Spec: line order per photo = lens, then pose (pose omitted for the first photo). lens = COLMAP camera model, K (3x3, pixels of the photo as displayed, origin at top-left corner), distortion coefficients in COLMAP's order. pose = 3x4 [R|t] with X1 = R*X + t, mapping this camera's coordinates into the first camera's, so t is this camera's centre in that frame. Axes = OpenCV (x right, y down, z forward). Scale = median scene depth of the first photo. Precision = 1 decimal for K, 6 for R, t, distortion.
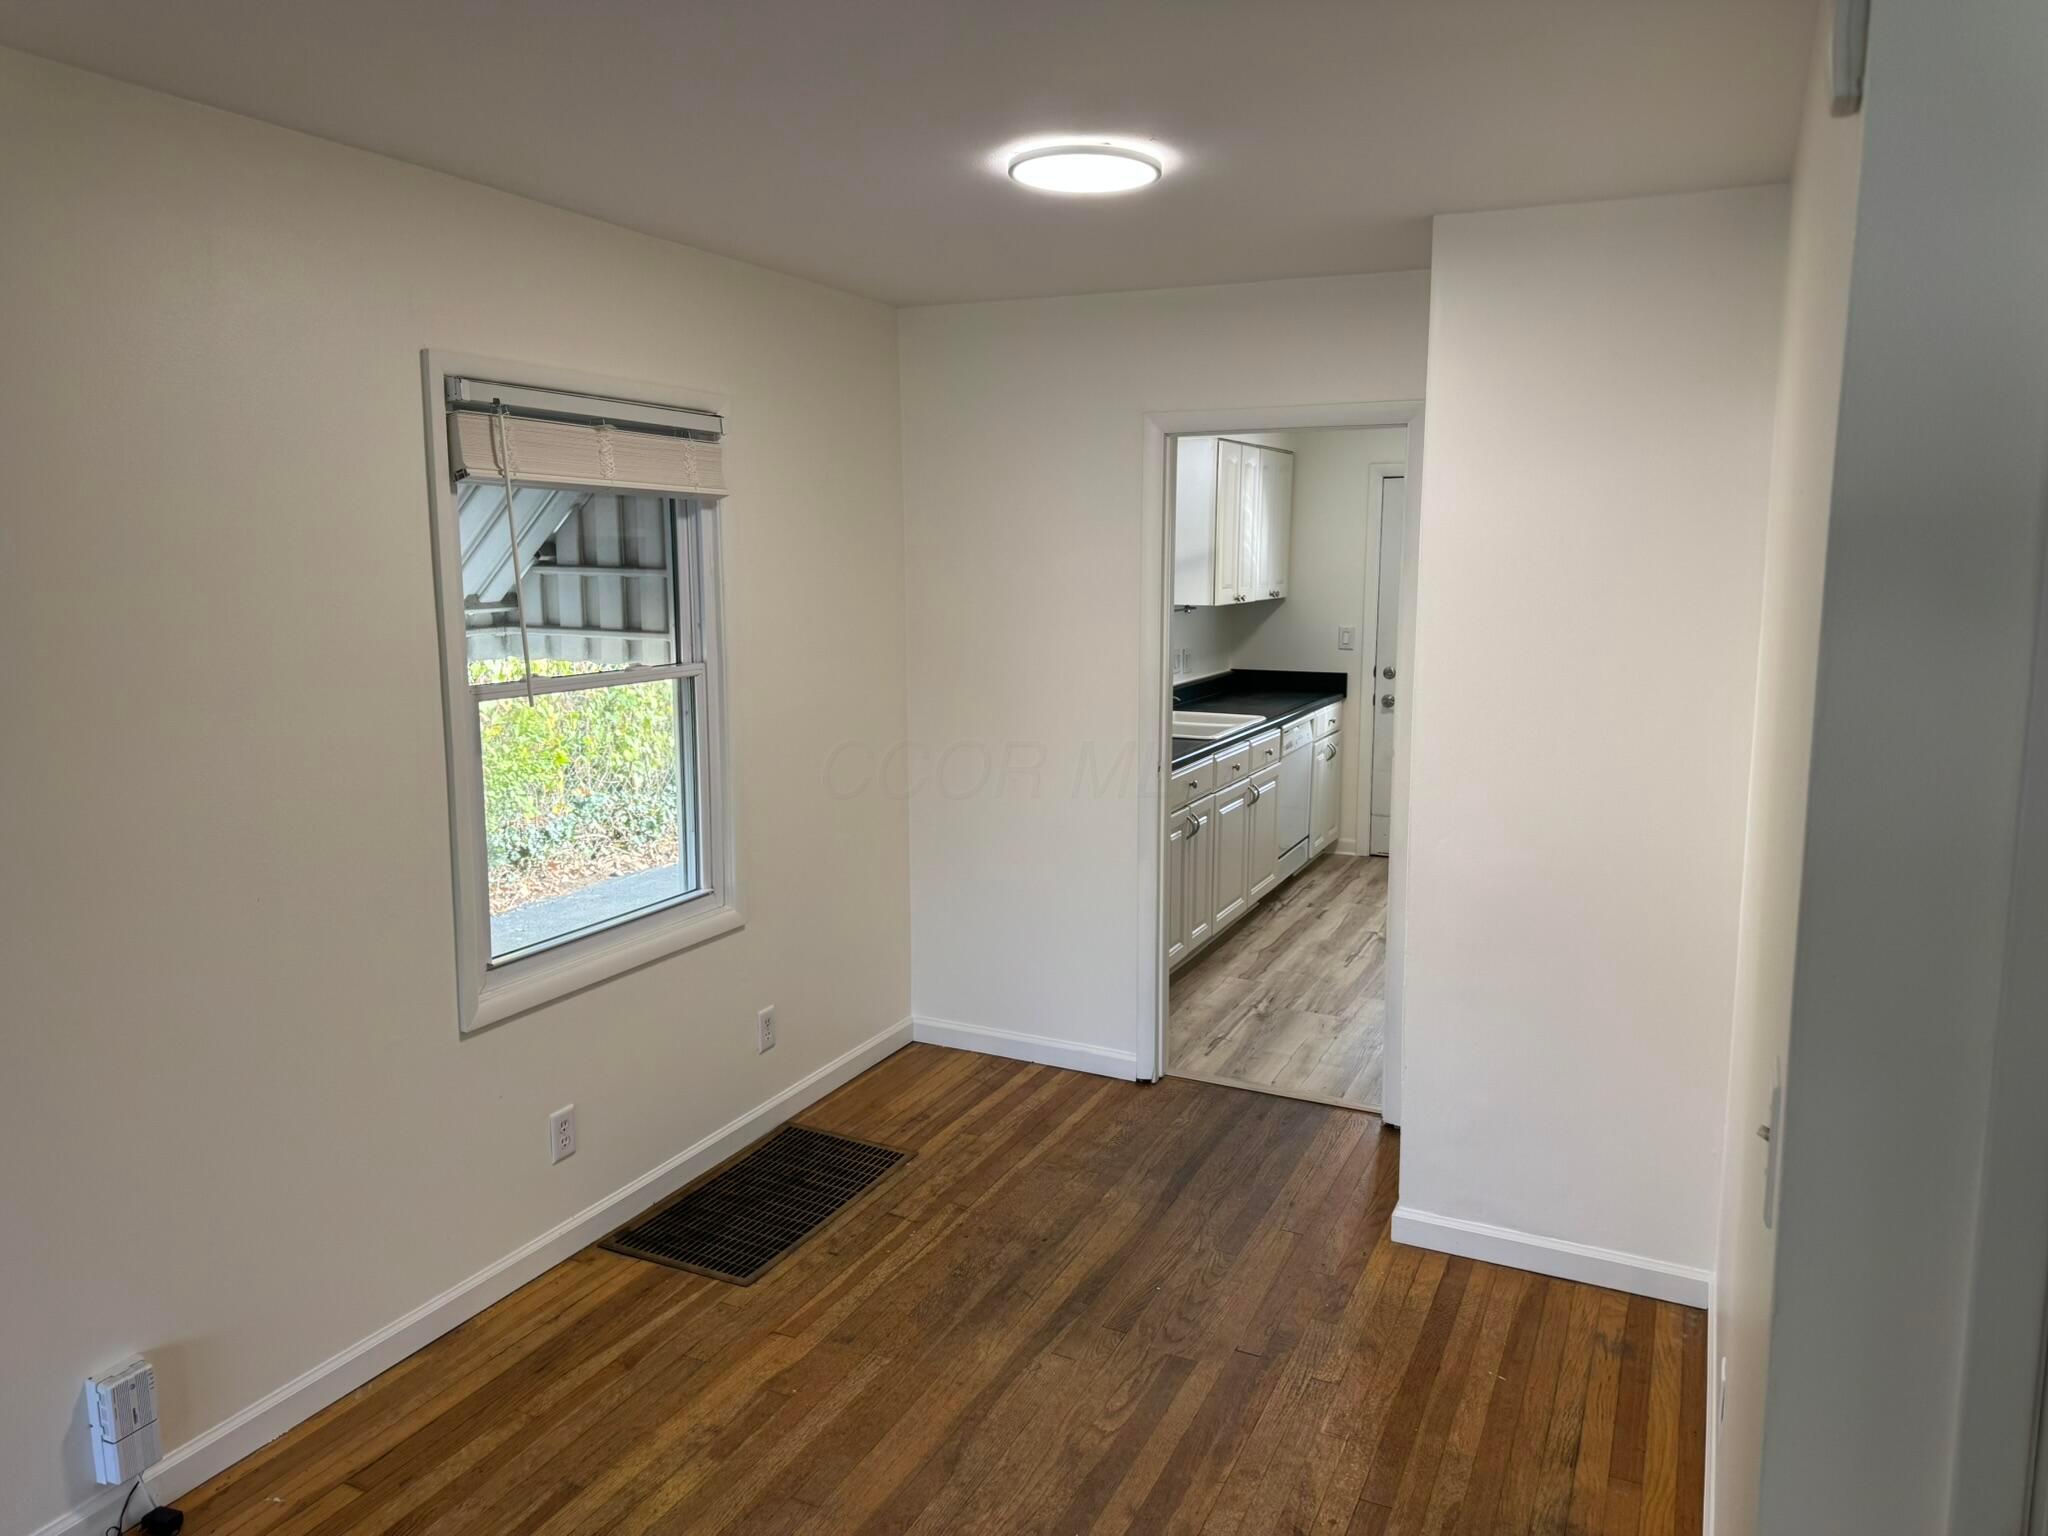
lens RADIAL K [[1442.7, 0, 1024.0], [0, 1442.7, 768.0], [0, 0, 1]] dist [0.001863, -0.000170]
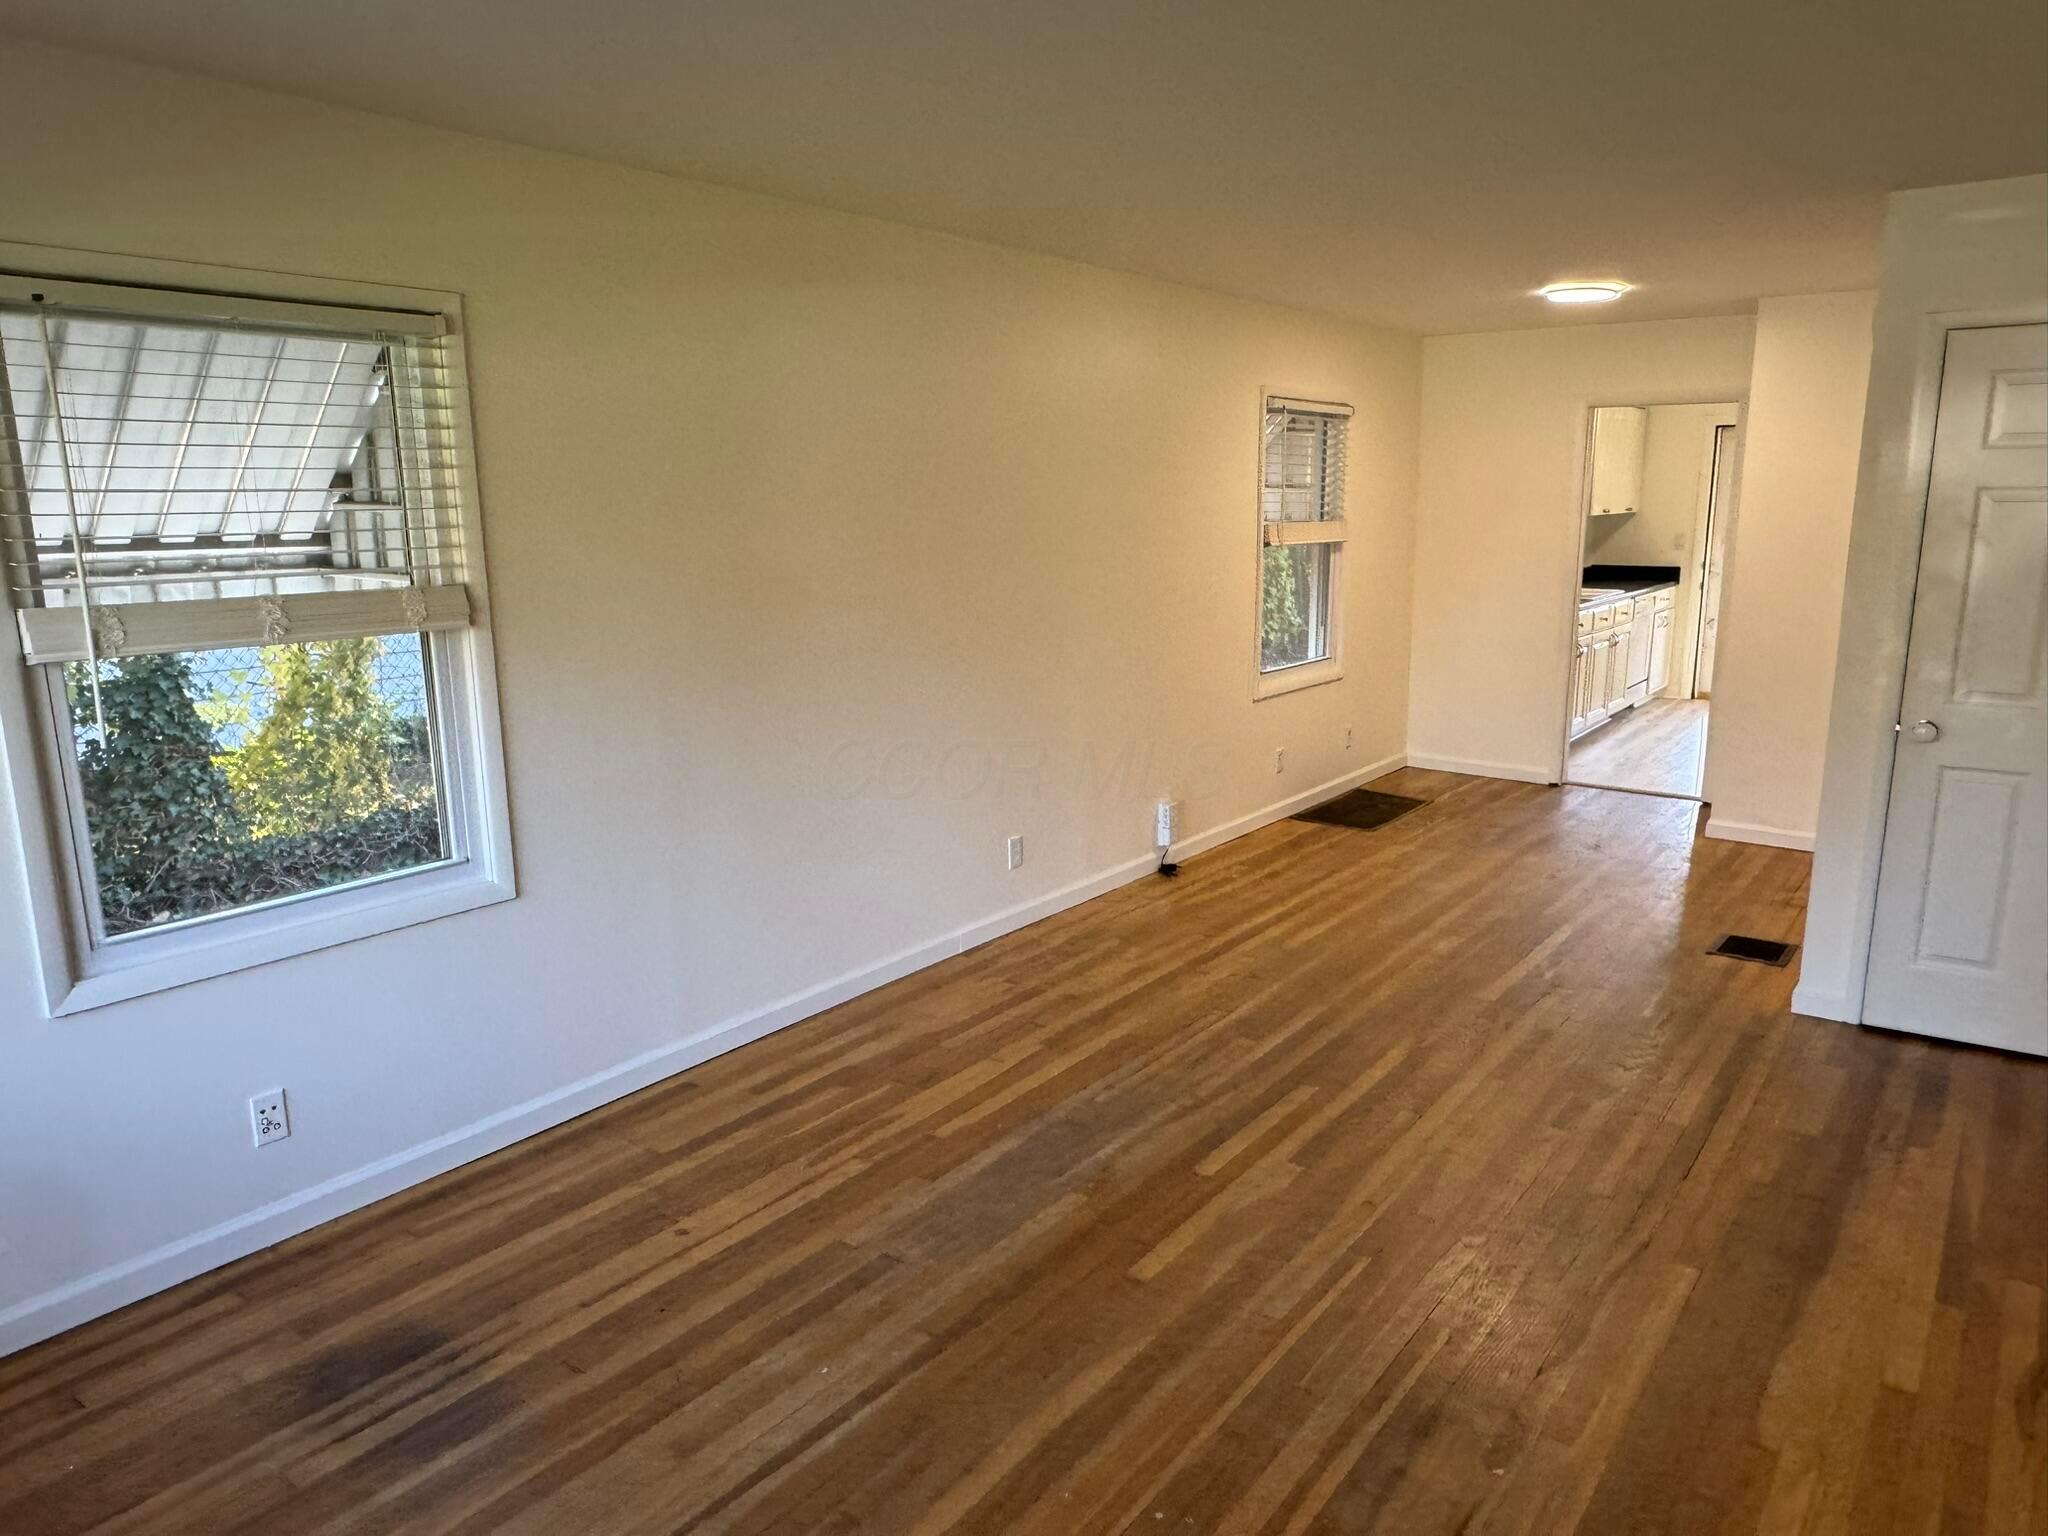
lens RADIAL K [[1349.1, 0, 1018.5], [0, 1349.1, 782.0], [0, 0, 1]] dist [-0.004502, -0.002860]
pose [[0.975657, 0.040032, -0.215617, -0.245580], [-0.025715, 0.997299, 0.068804, 0.148636], [0.217789, -0.061585, 0.974051, -0.913281]]
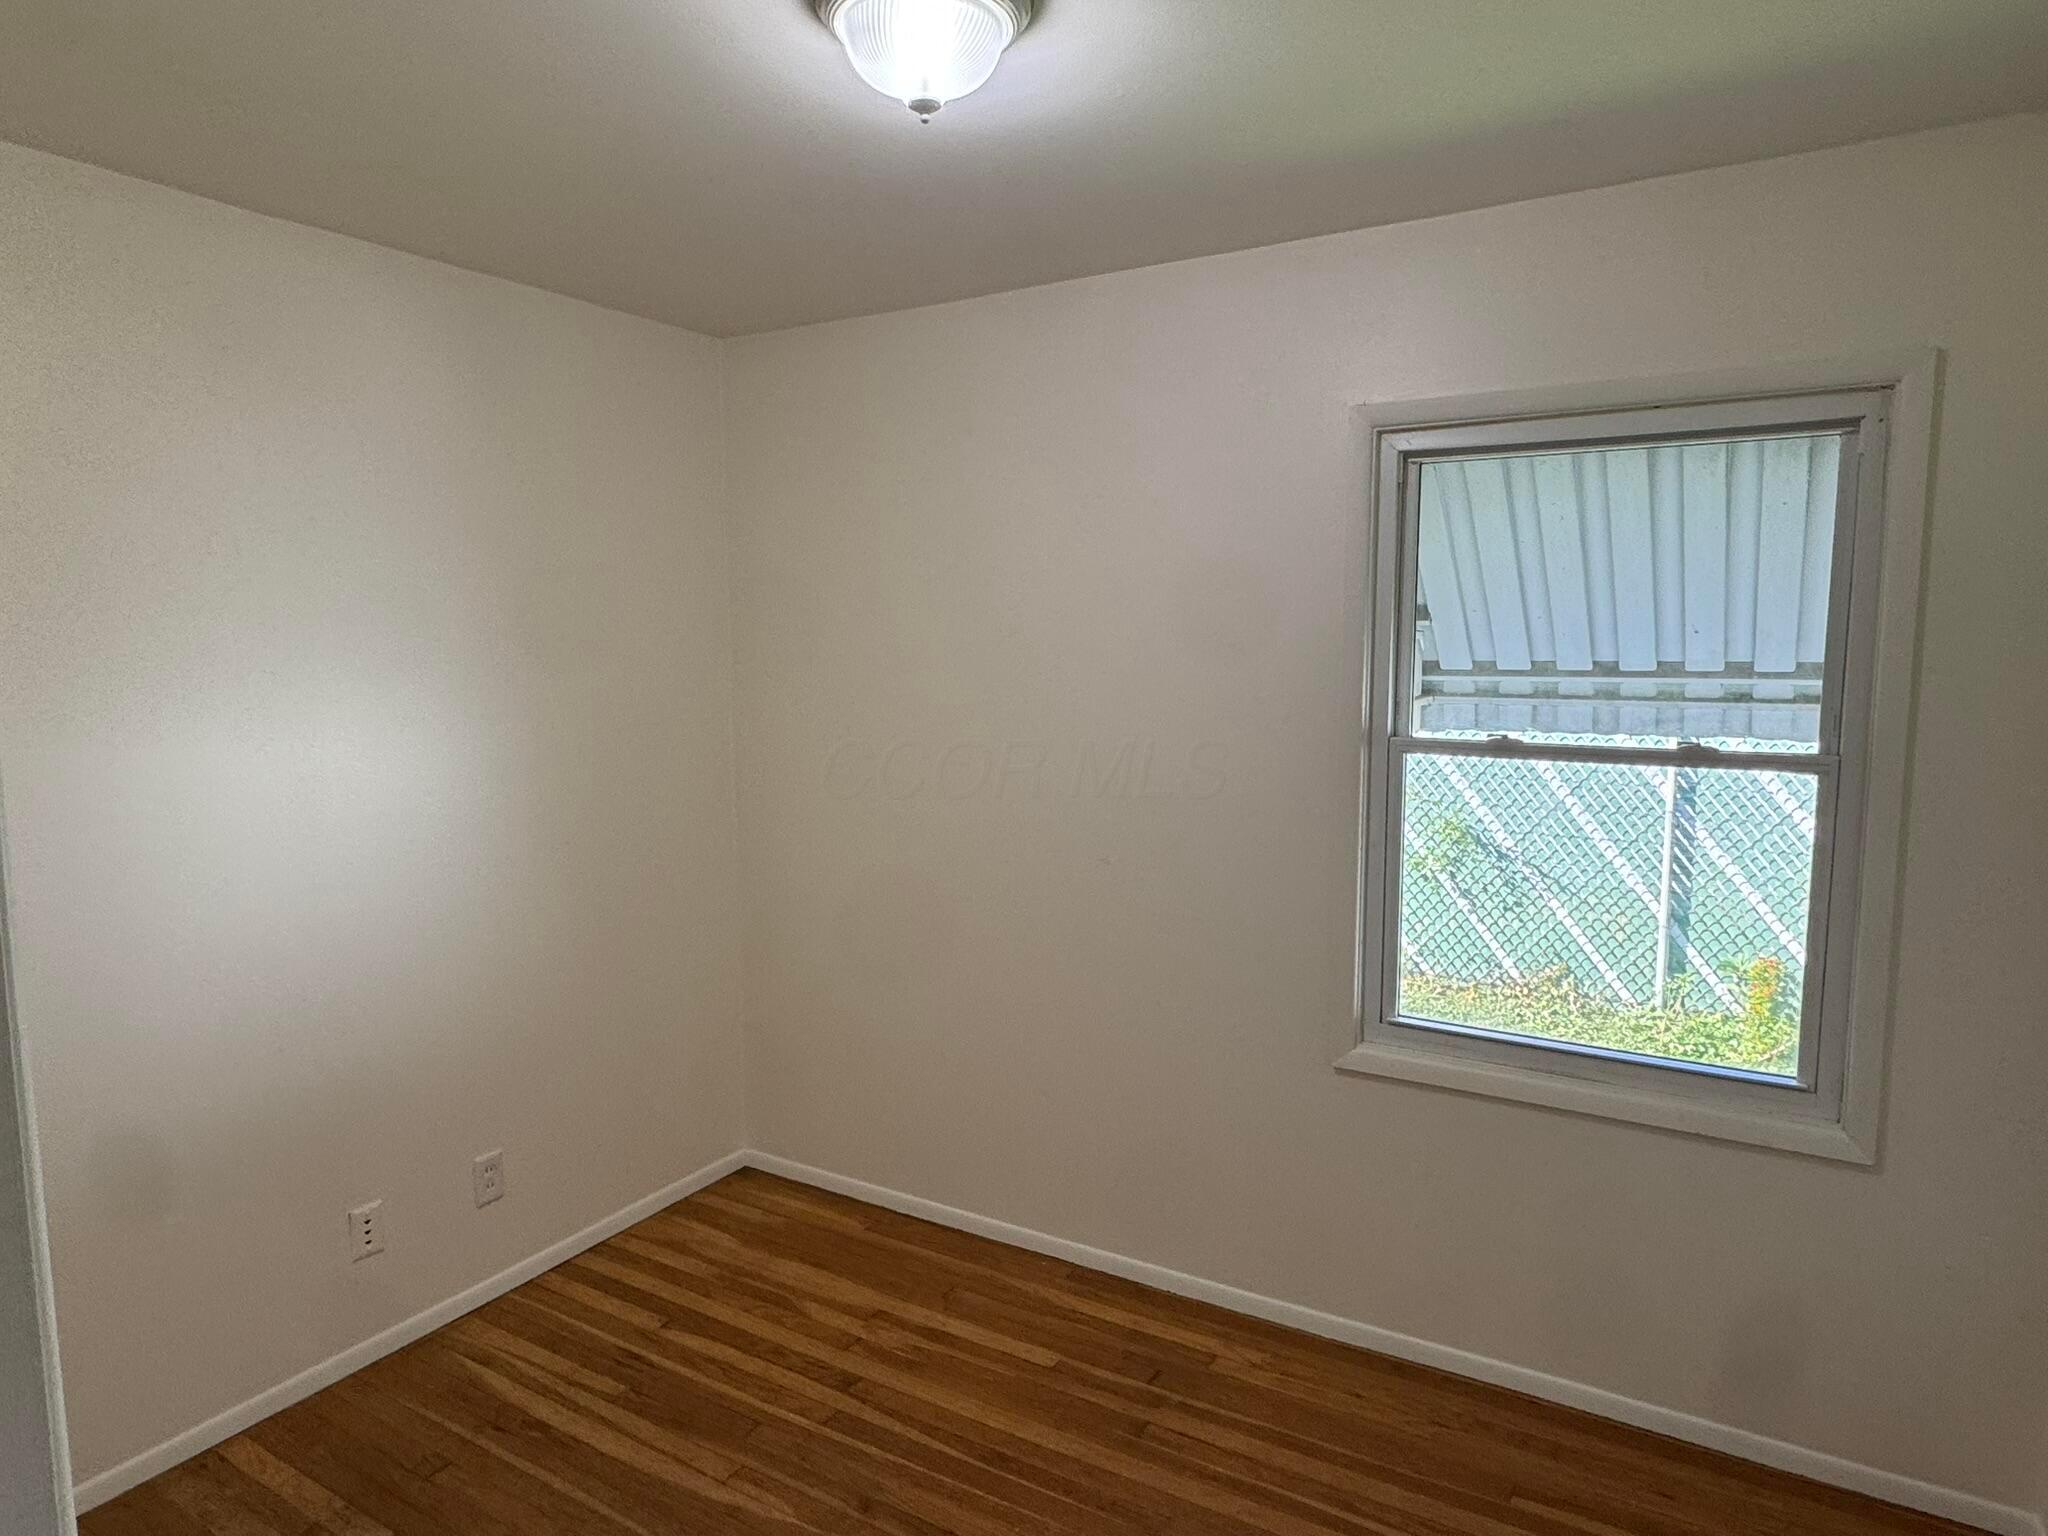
lens RADIAL K [[1248.1, 0, 1024.0], [0, 1248.1, 768.0], [0, 0, 1]] dist [0.001135, 0.000310]
pose [[-0.111102, 0.113940, -0.987256, 0.438907], [-0.139519, 0.981780, 0.129009, -0.099340], [0.983967, 0.152074, -0.093181, 0.737322]]
